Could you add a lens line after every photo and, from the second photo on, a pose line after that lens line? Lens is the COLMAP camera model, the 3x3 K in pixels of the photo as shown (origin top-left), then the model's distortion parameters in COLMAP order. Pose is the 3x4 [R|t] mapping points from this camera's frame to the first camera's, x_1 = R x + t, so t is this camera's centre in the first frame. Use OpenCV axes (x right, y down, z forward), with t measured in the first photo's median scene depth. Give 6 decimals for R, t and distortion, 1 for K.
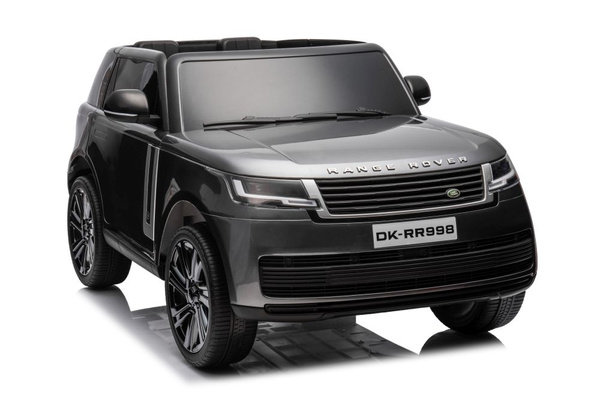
lens RADIAL K [[1271.1, 0, 190.3], [0, 1271.1, 198.5], [0, 0, 1]] dist [0.387627, 0.037907]
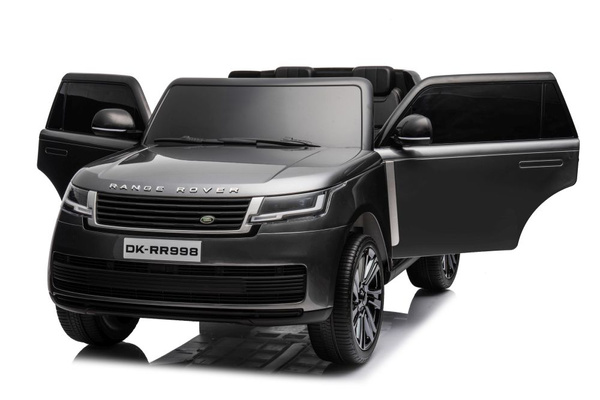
lens RADIAL K [[1182.6, 0, 300.0], [0, 1182.6, 200.0], [0, 0, 1]] dist [0.398301, -0.005006]
pose [[0.738199, 0.111322, -0.665335, 0.909413], [-0.107804, 0.993082, 0.046550, -0.074254], [0.665914, 0.037363, 0.745093, 0.305873]]
